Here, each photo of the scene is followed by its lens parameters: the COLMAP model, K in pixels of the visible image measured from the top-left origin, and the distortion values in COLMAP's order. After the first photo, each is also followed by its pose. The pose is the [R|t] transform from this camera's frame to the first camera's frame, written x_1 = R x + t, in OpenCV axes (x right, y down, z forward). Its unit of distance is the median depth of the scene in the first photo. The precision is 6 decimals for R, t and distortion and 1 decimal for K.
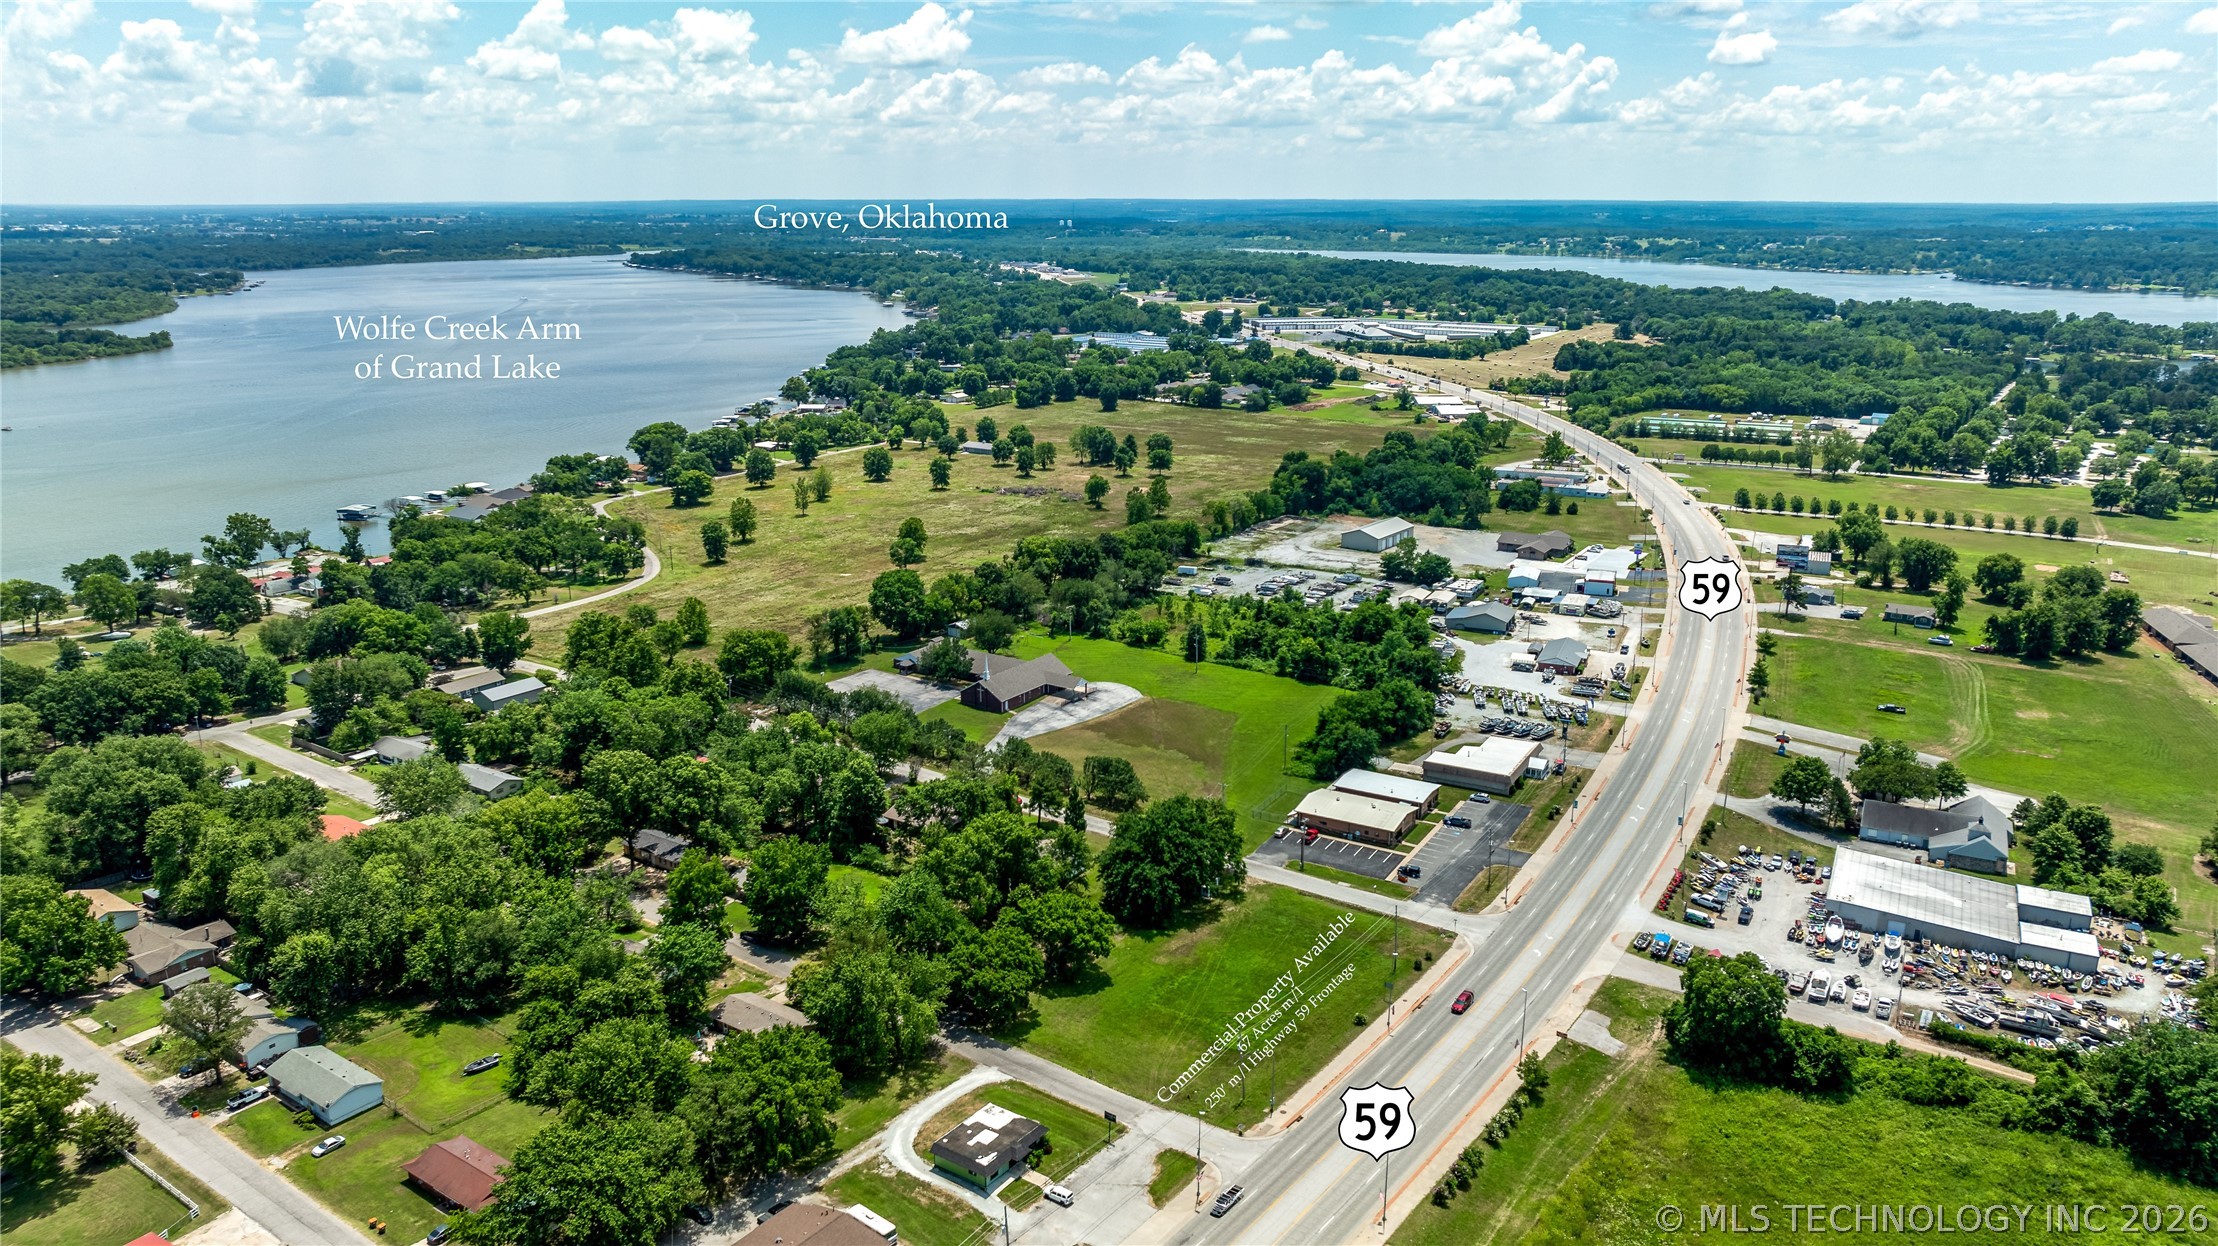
lens RADIAL K [[1581.7, 0, 1096.9], [0, 1581.7, 633.8], [0, 0, 1]] dist [-0.058204, 0.073402]
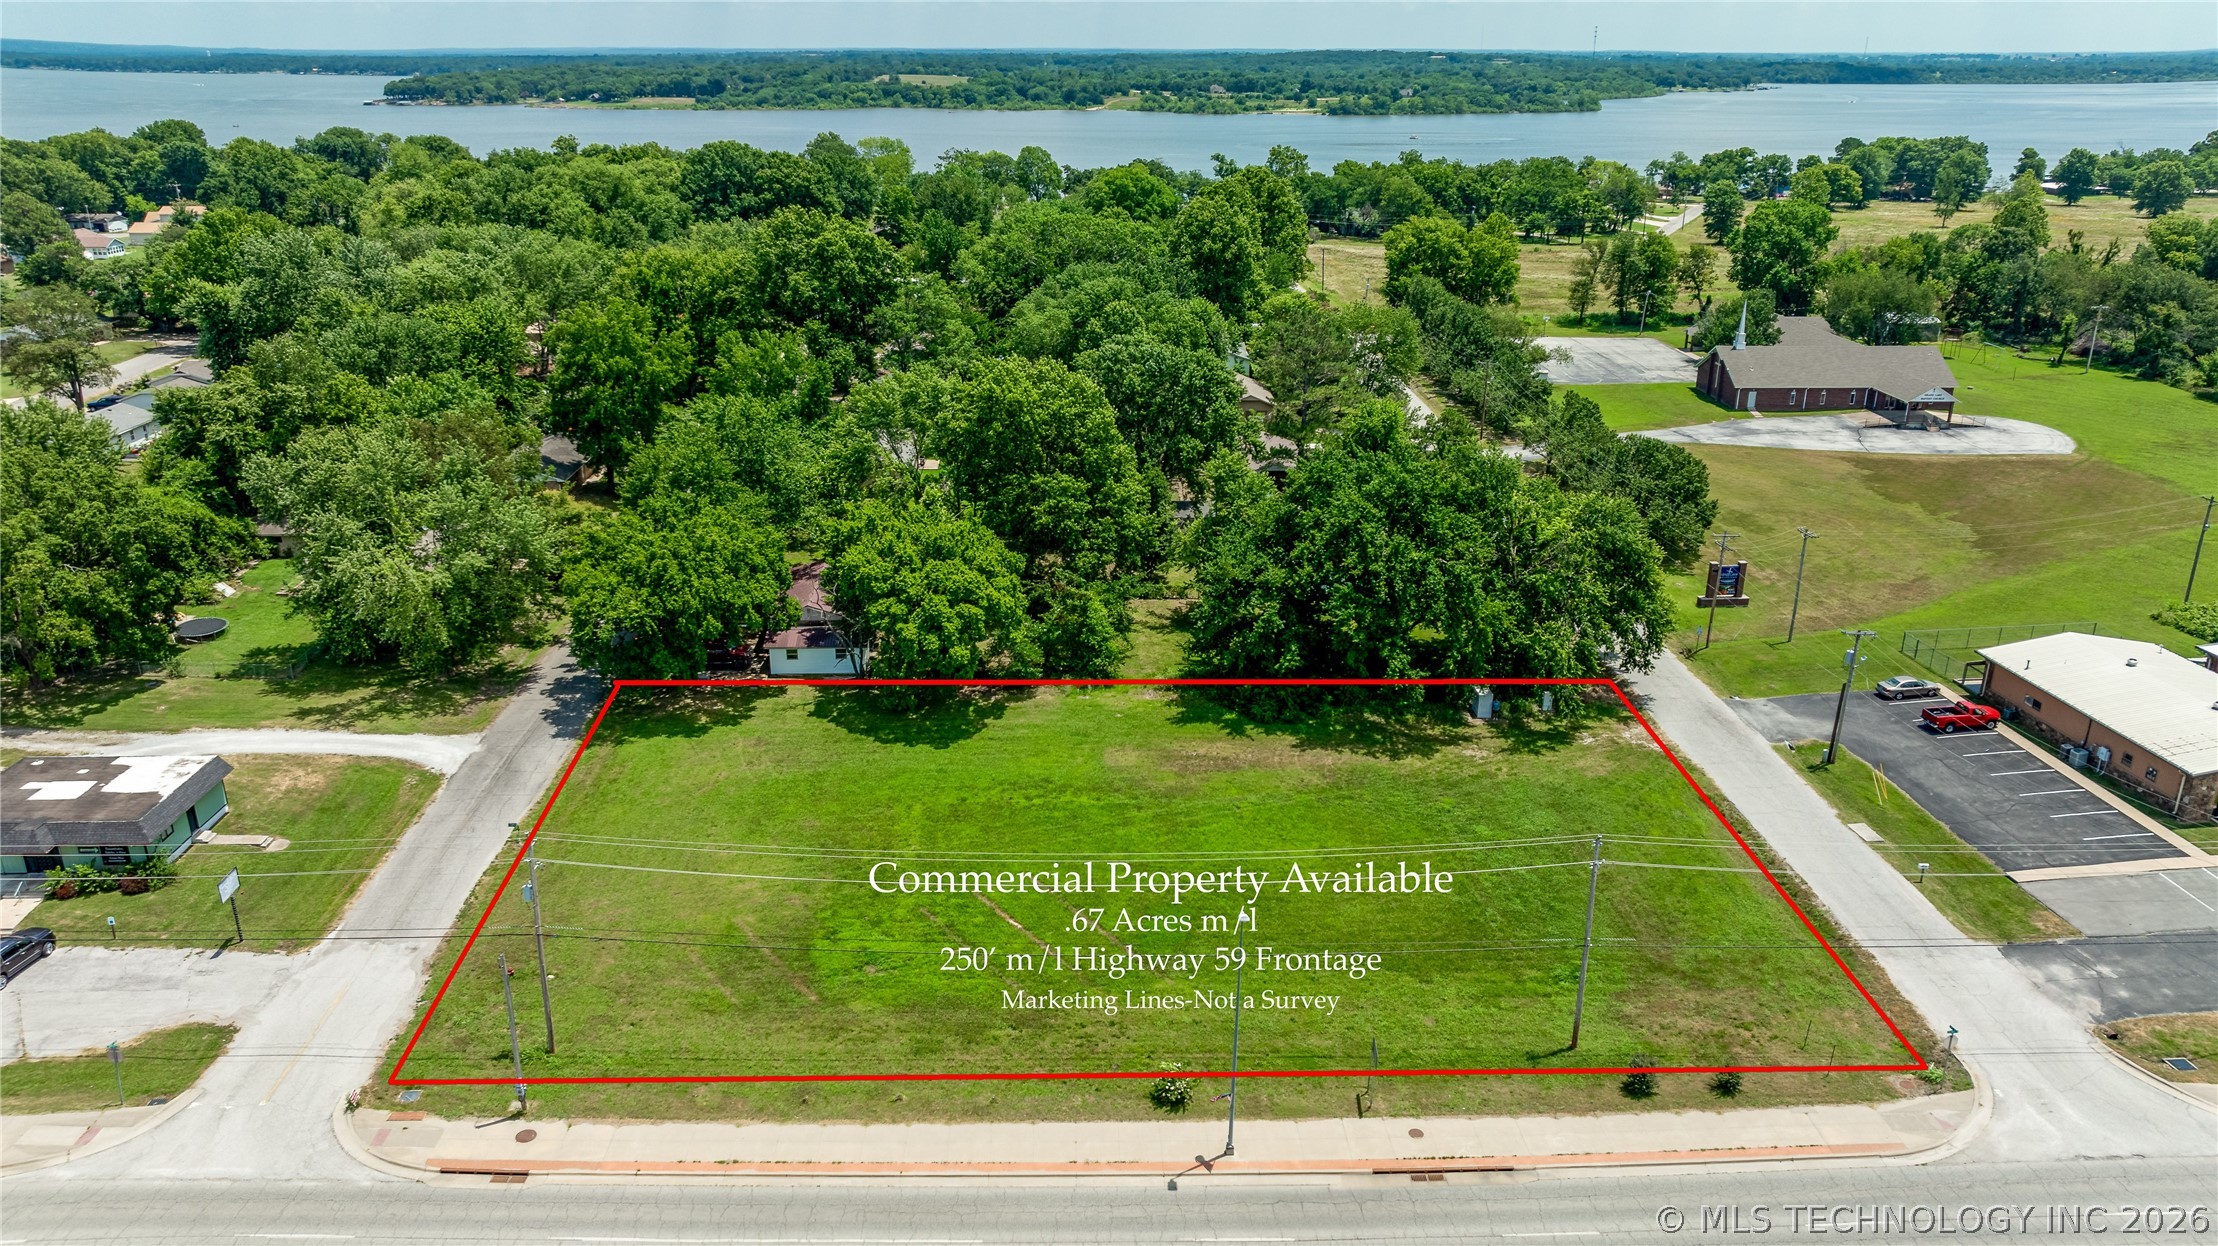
lens RADIAL K [[1581.7, 0, 1096.9], [0, 1581.7, 633.8], [0, 0, 1]] dist [-0.058204, 0.073402]
pose [[0.598829, 0.283195, -0.749135, 0.314170], [-0.219133, 0.957637, 0.186848, 0.097728], [0.770314, 0.052271, 0.635519, 0.701902]]
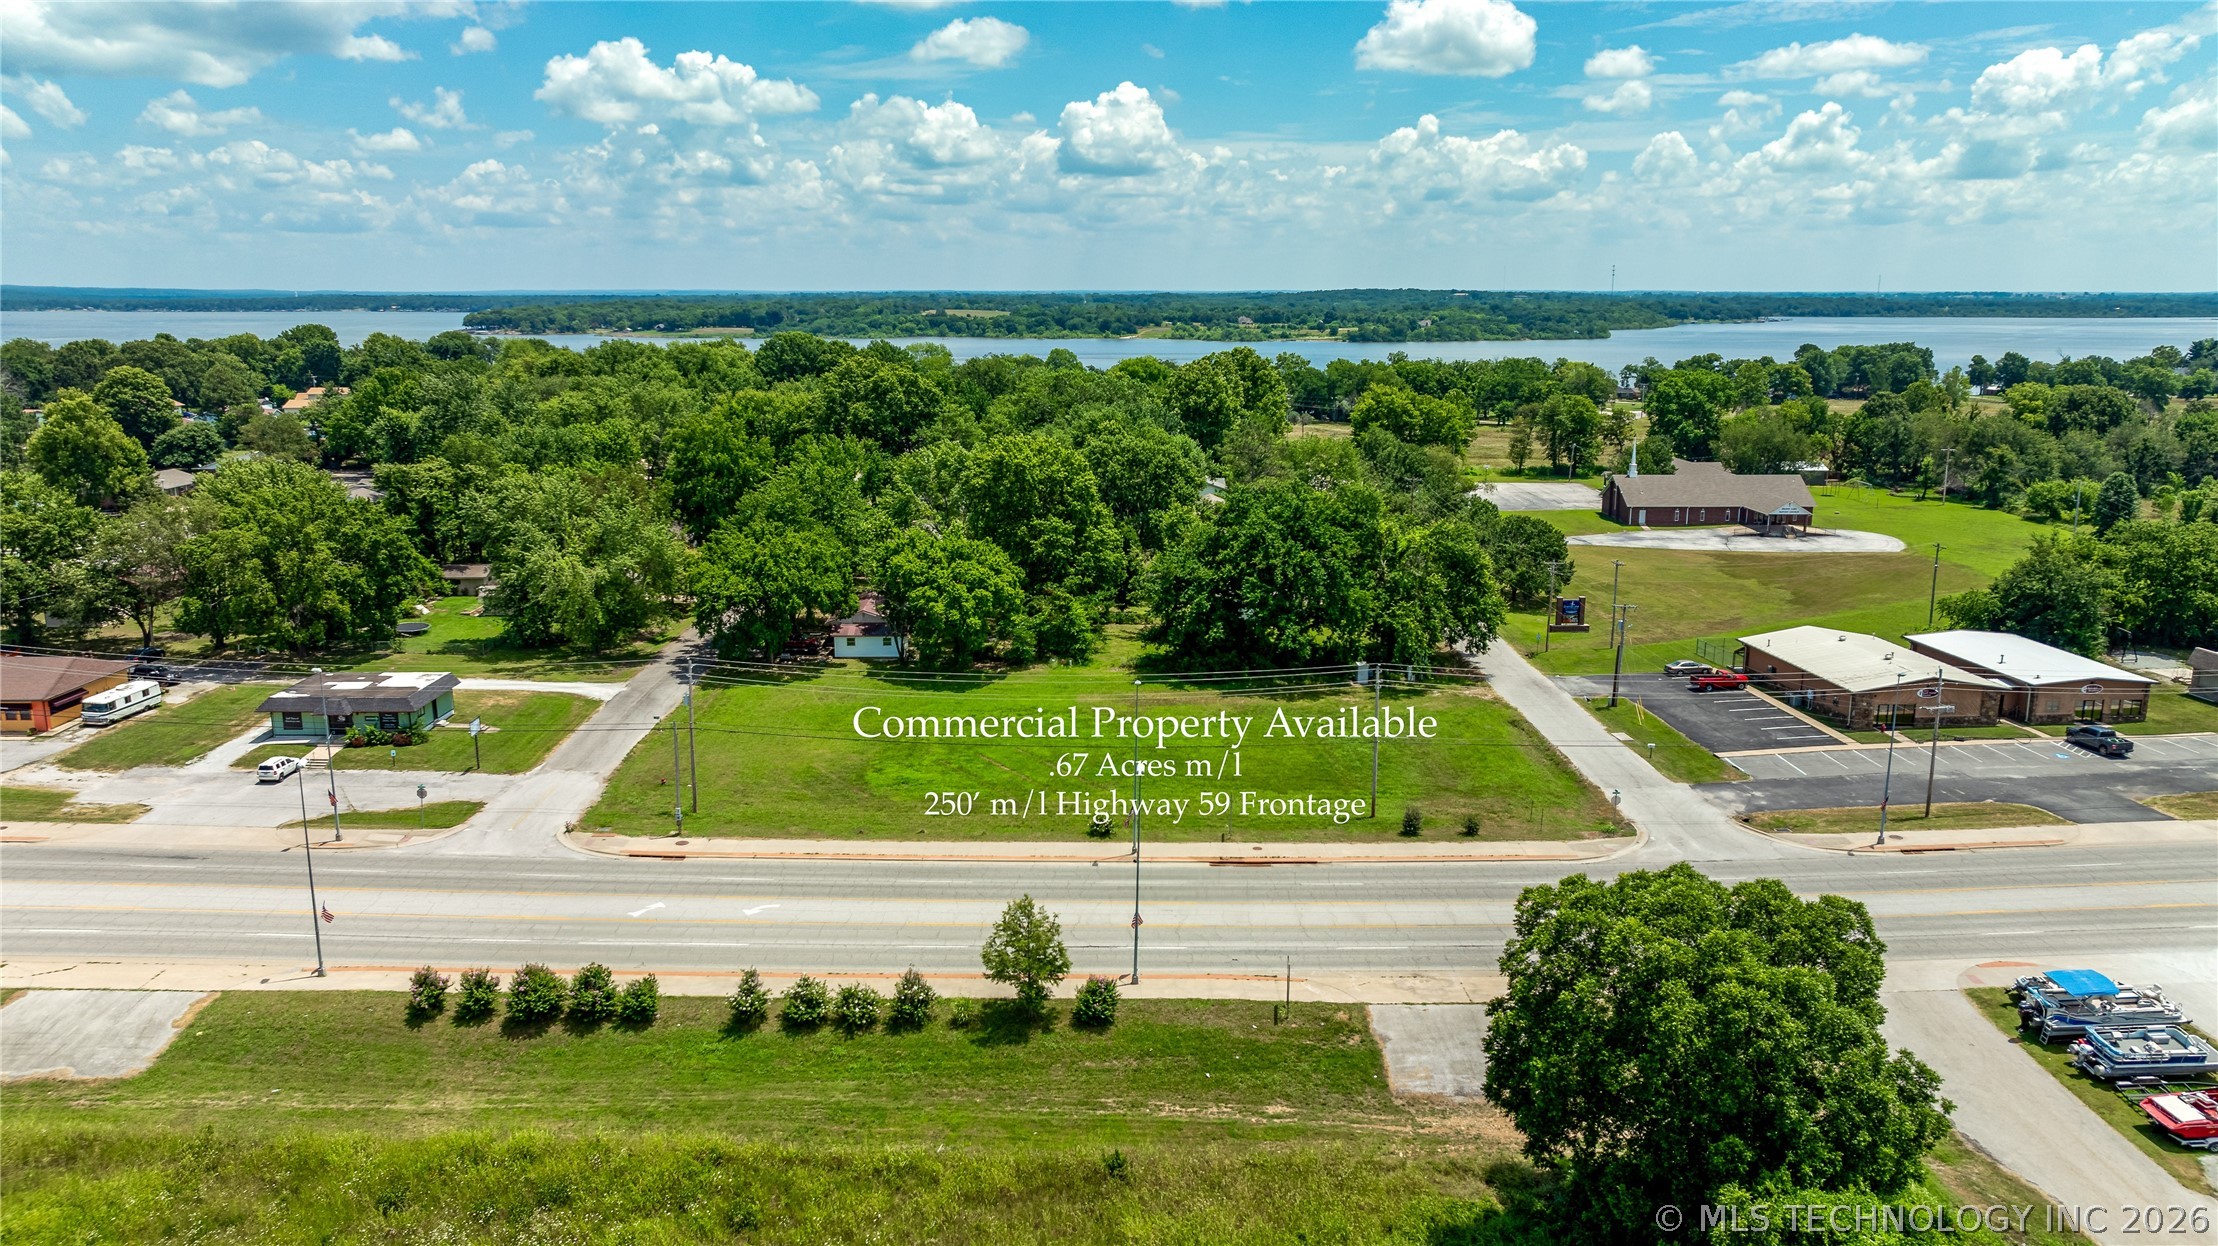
lens RADIAL K [[1580.0, 0, 1093.9], [0, 1580.0, 645.7], [0, 0, 1]] dist [-0.029839, 0.025526]
pose [[0.577478, 0.181631, -0.795946, 0.456259], [-0.221417, 0.973242, 0.061446, 0.147092], [0.785808, 0.140752, 0.602241, 0.632806]]
